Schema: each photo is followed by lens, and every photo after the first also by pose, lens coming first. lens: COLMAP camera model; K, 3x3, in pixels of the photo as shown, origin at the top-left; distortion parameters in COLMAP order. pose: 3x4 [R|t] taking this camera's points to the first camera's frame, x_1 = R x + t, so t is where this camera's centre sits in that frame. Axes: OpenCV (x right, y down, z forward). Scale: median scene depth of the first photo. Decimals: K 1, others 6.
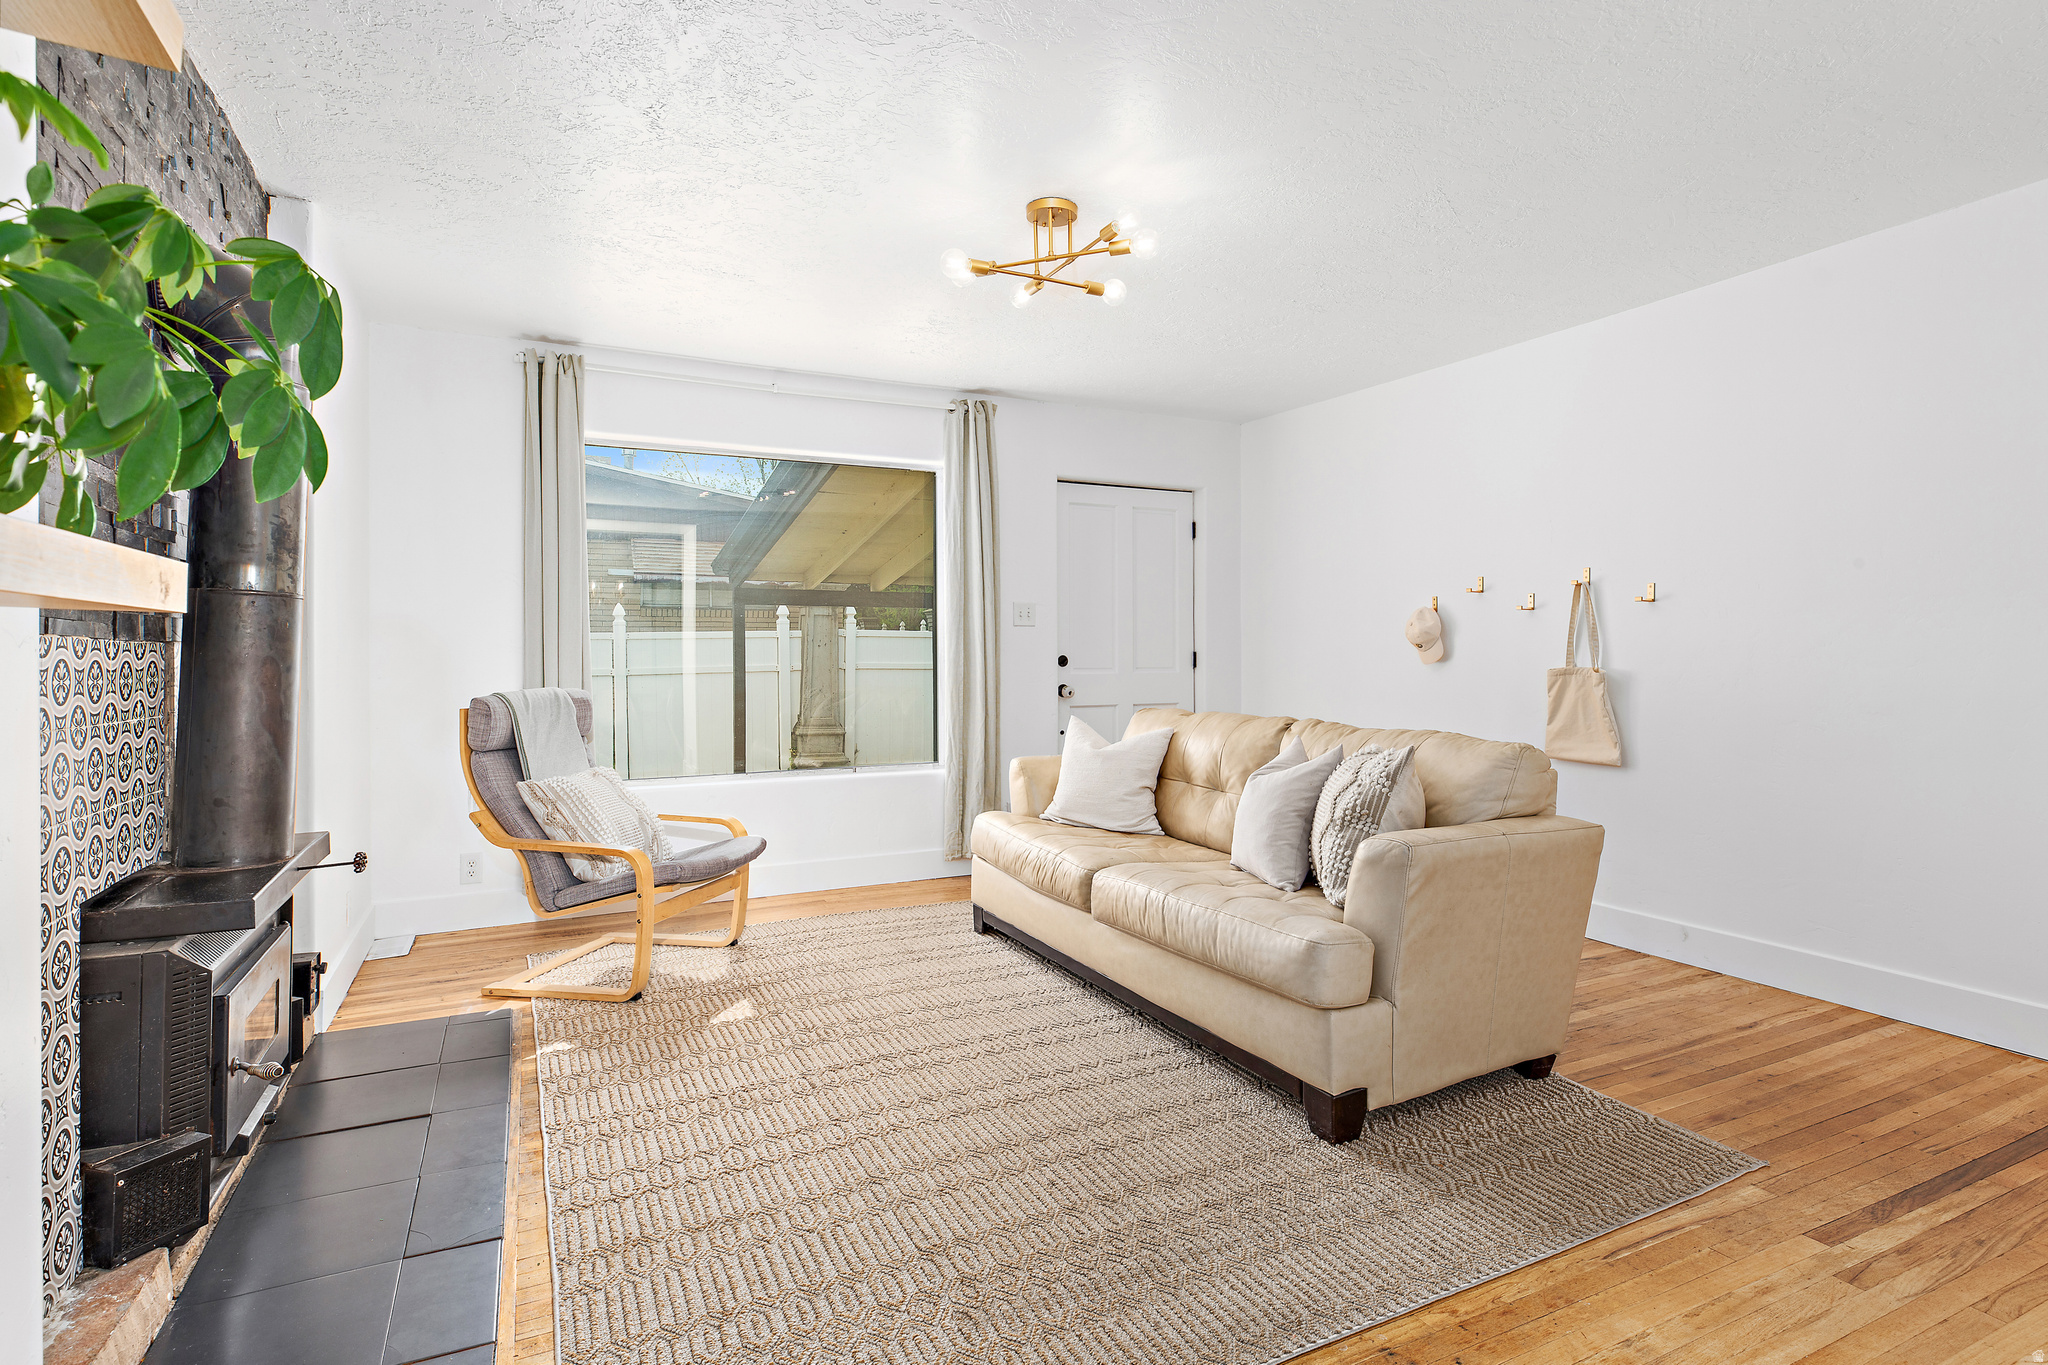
lens RADIAL K [[1042.1, 0, 1034.2], [0, 1042.1, 648.3], [0, 0, 1]] dist [-0.000675, -0.000048]
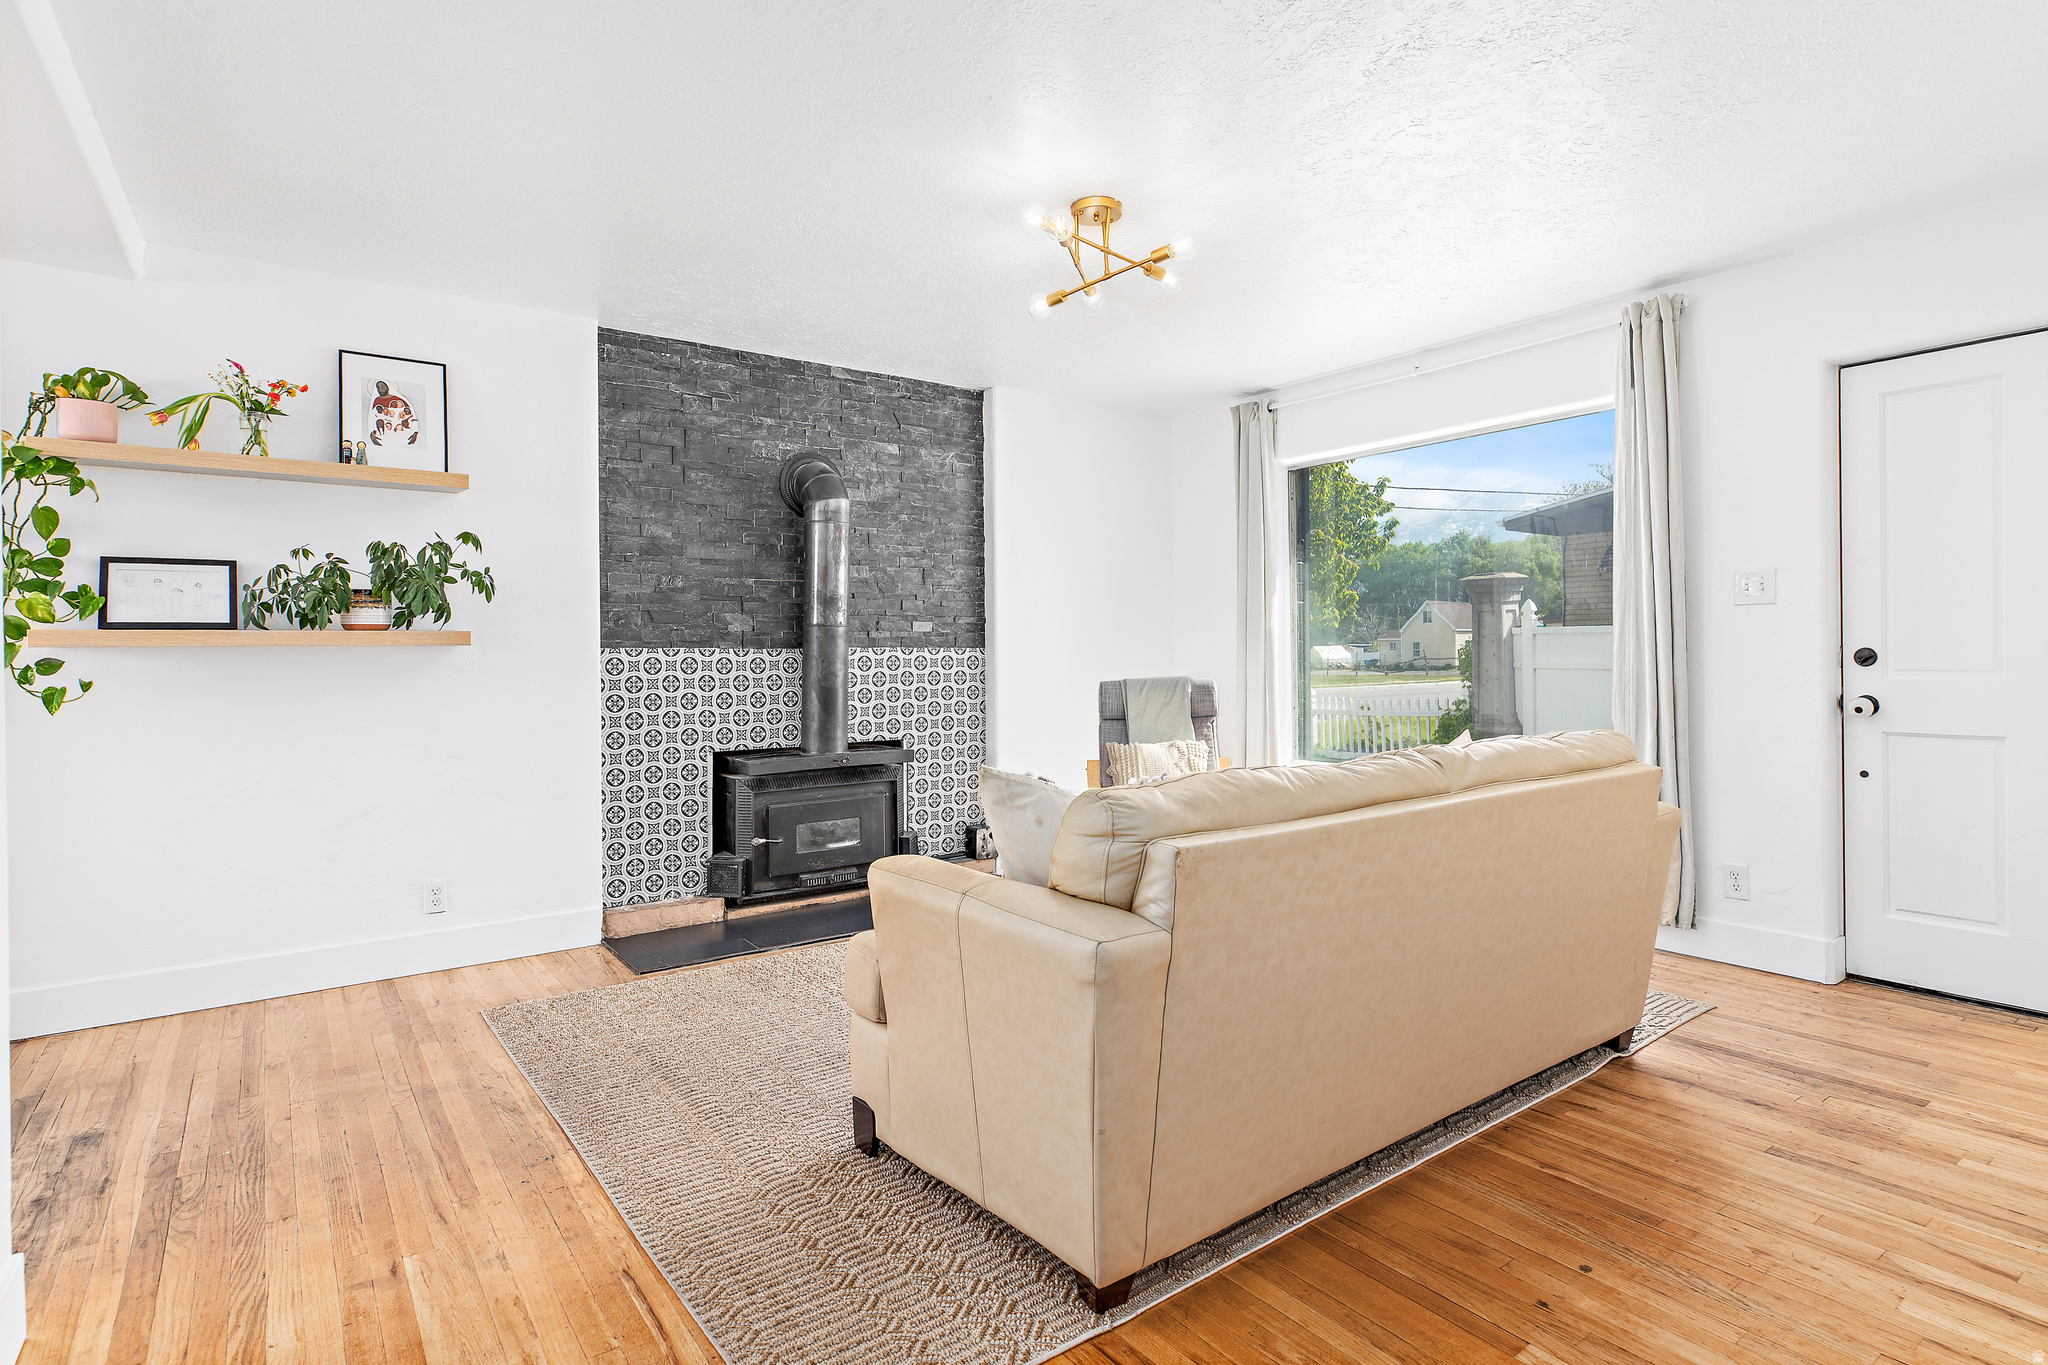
lens RADIAL K [[1042.1, 0, 1034.2], [0, 1042.1, 648.3], [0, 0, 1]] dist [-0.000675, -0.000048]
pose [[0.174720, -0.004512, -0.984608, 0.990911], [0.010734, 0.999939, -0.002678, 0.004941], [0.984560, -0.010101, 0.174758, 0.761724]]
